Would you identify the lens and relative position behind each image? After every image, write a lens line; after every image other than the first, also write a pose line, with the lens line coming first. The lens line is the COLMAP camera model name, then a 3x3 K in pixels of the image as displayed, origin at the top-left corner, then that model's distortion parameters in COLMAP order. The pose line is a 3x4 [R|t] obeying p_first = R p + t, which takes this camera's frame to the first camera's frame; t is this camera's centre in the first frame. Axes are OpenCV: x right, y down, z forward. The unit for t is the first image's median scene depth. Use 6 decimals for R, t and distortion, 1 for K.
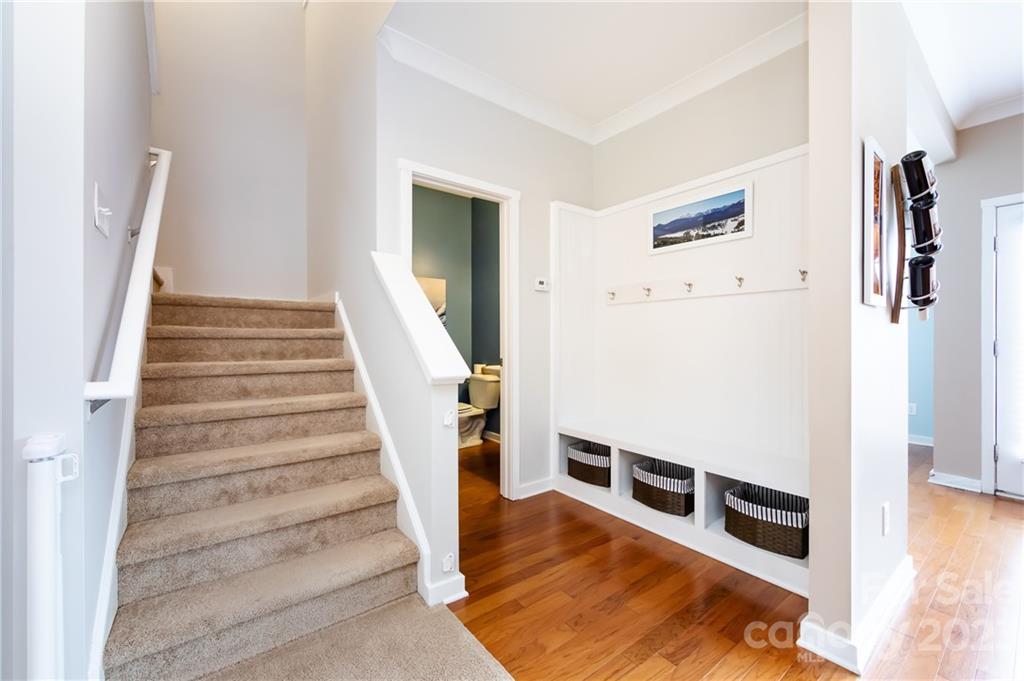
lens RADIAL K [[398.3, 0, 507.7], [0, 398.3, 341.2], [0, 0, 1]] dist [-0.002130, -0.001216]
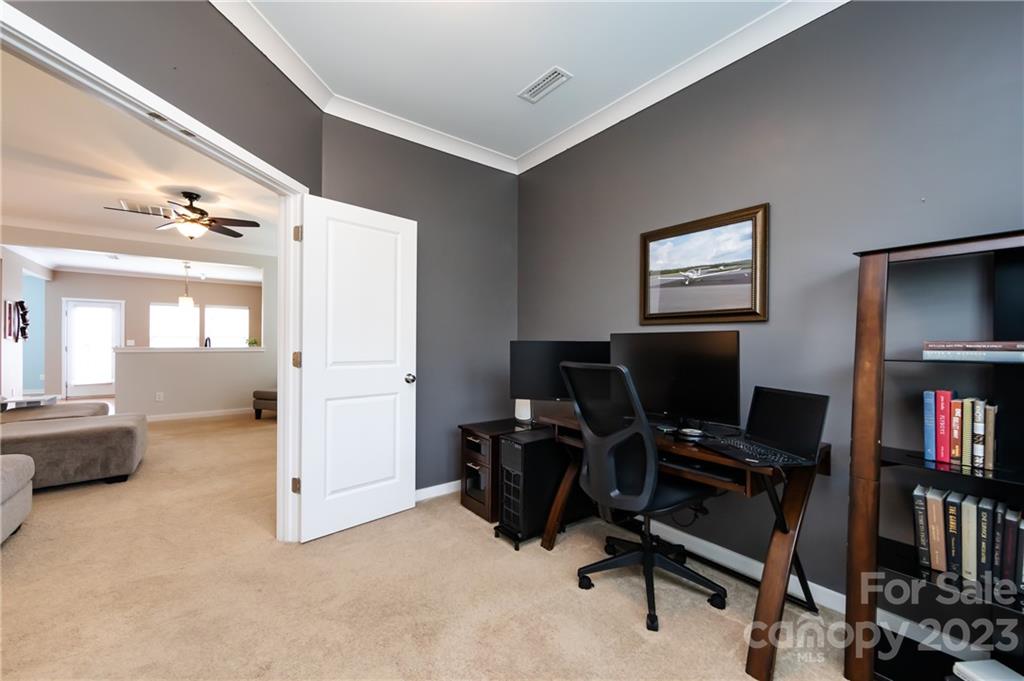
lens RADIAL K [[398.3, 0, 511.1], [0, 398.3, 341.6], [0, 0, 1]] dist [-0.002130, -0.001216]
pose [[-0.028776, 0.004956, 0.999574, -3.024583], [-0.000095, 0.999988, -0.004961, -0.037089], [-0.999586, -0.000238, -0.028775, -3.716507]]
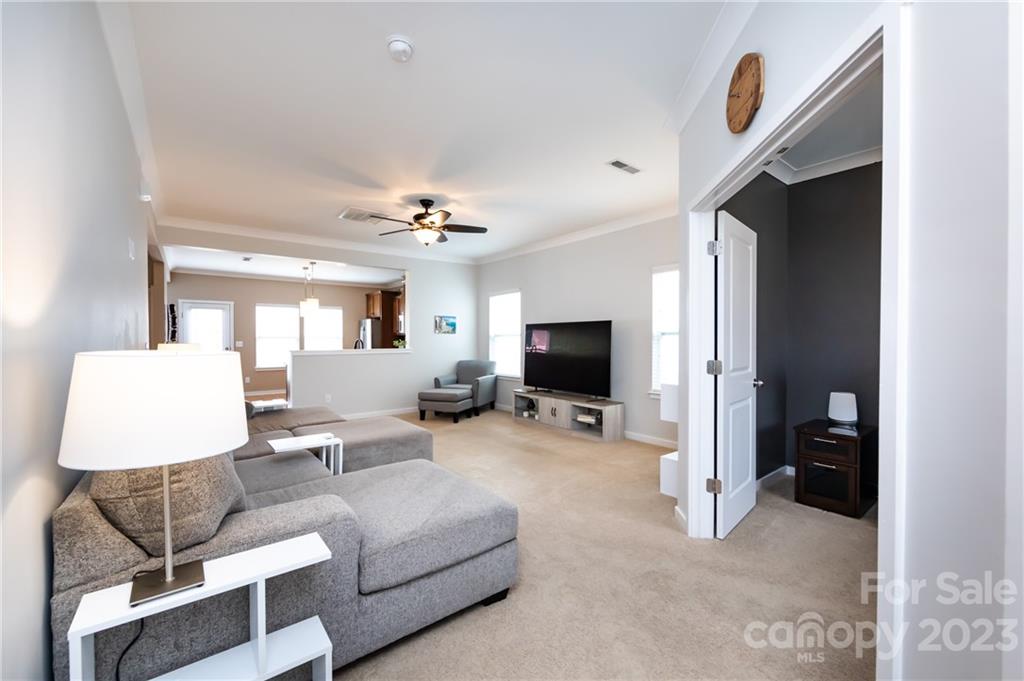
lens RADIAL K [[398.3, 0, 509.2], [0, 398.3, 345.3], [0, 0, 1]] dist [-0.002130, -0.001216]
pose [[-0.039000, -0.015215, 0.999123, -3.053775], [0.005757, 0.999864, 0.015451, -0.091921], [-0.999223, 0.006355, -0.038907, -2.200046]]
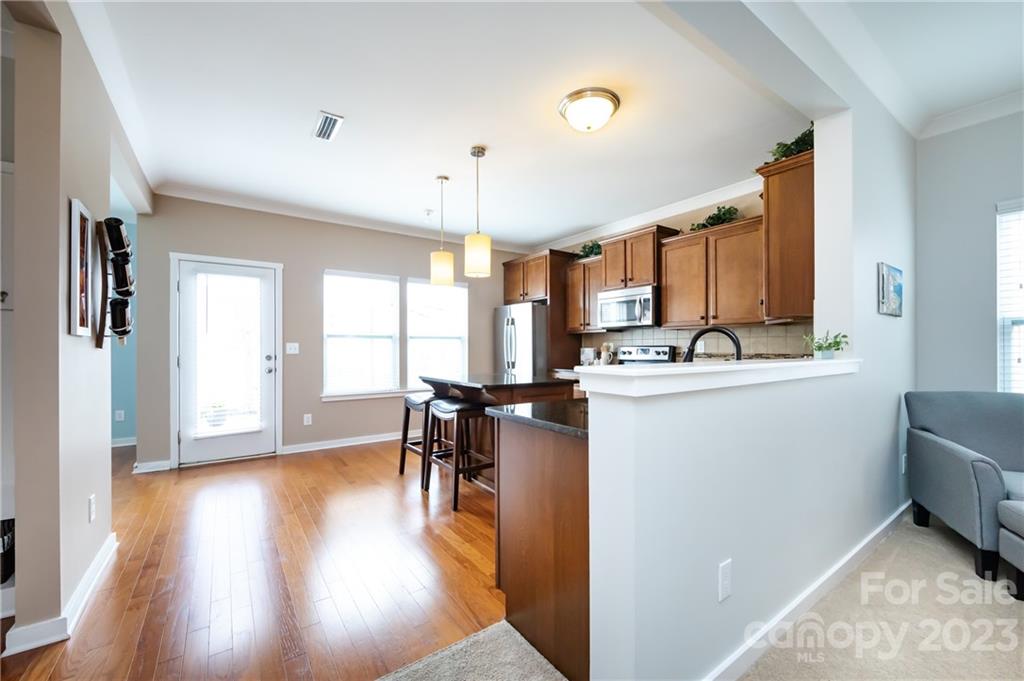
lens RADIAL K [[398.3, 0, 516.6], [0, 398.3, 348.1], [0, 0, 1]] dist [-0.002130, -0.001216]
pose [[0.000065, 0.000470, 1.000000, -0.262151], [0.003647, 0.999993, -0.000471, -0.041773], [-0.999993, 0.003647, 0.000063, -0.302749]]
